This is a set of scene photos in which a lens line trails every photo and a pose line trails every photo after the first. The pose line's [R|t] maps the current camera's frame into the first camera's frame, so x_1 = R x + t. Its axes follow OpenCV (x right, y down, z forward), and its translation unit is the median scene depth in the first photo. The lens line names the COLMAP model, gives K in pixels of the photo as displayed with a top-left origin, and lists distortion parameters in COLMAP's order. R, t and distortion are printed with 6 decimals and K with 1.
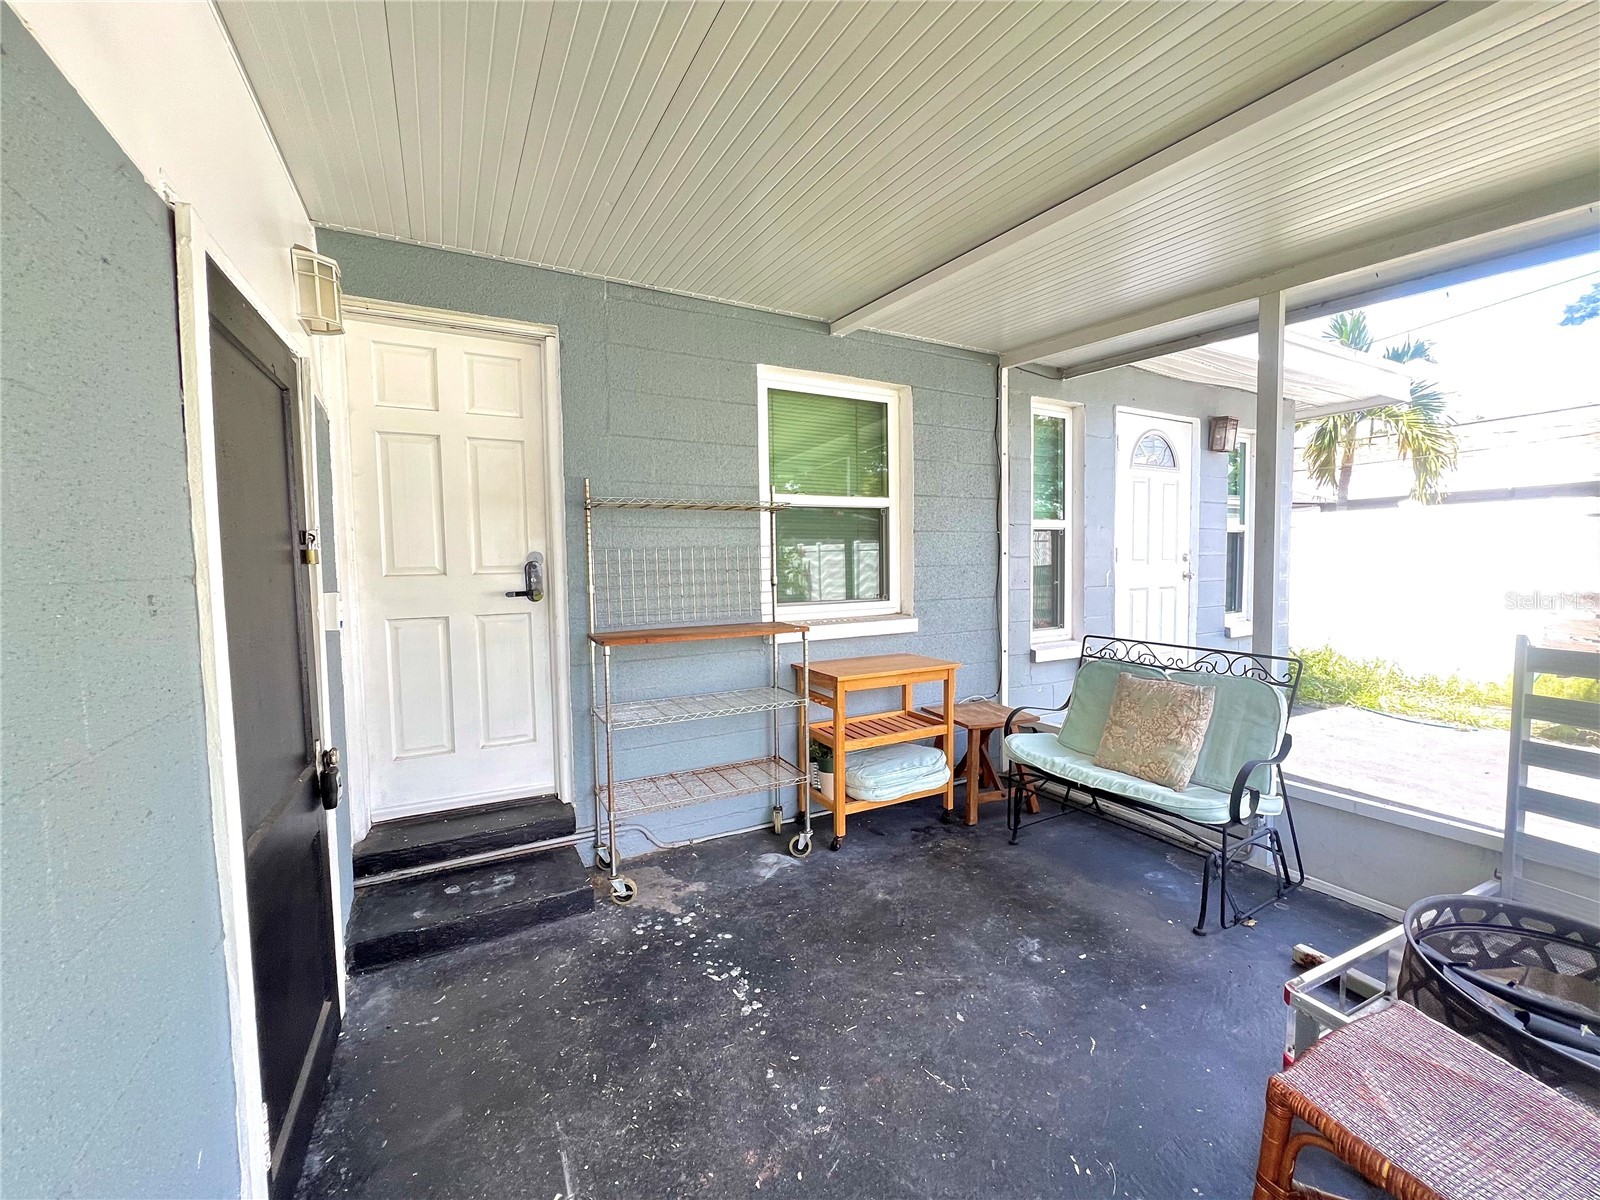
lens RADIAL K [[645.9, 0, 800.2], [0, 645.9, 599.3], [0, 0, 1]] dist [-0.002394, 0.000951]
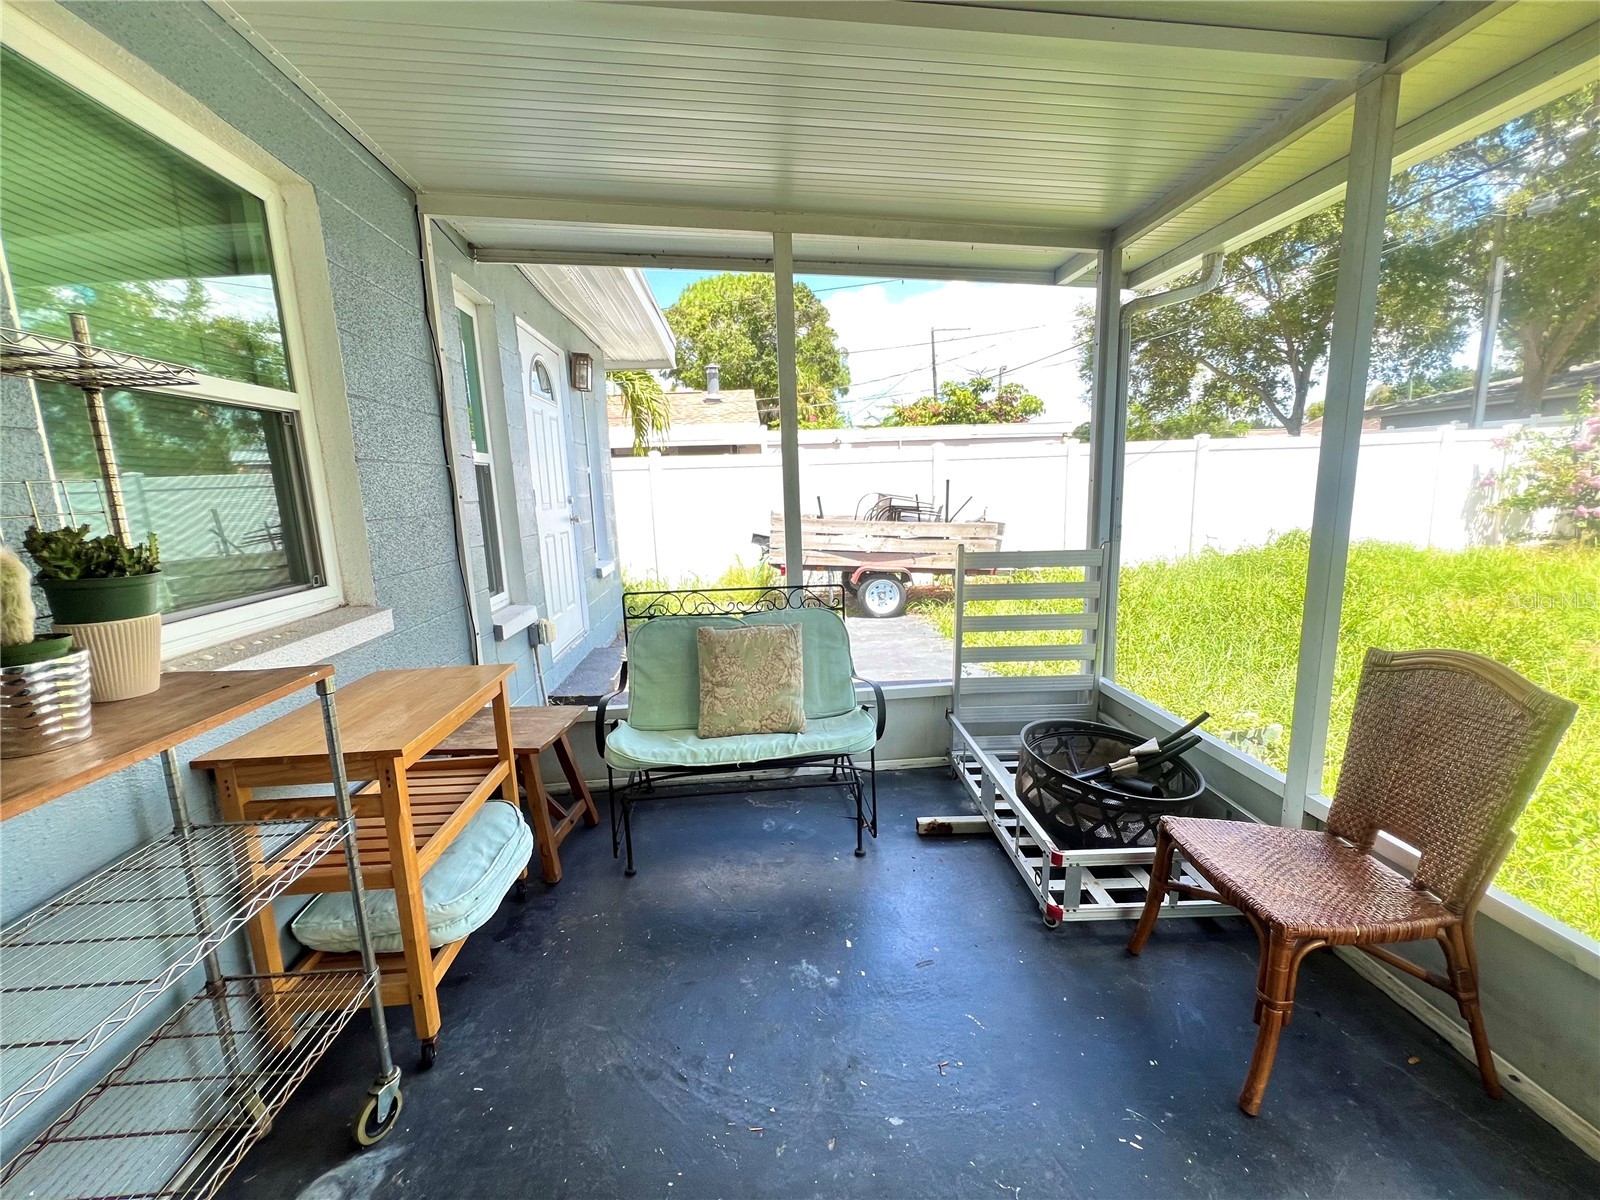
lens RADIAL K [[645.9, 0, 797.7], [0, 645.9, 597.0], [0, 0, 1]] dist [-0.002394, 0.000951]
pose [[0.411187, -0.154781, 0.898314, -0.242264], [0.083708, 0.987726, 0.131871, -0.034887], [-0.907699, 0.020972, 0.419097, 0.510131]]
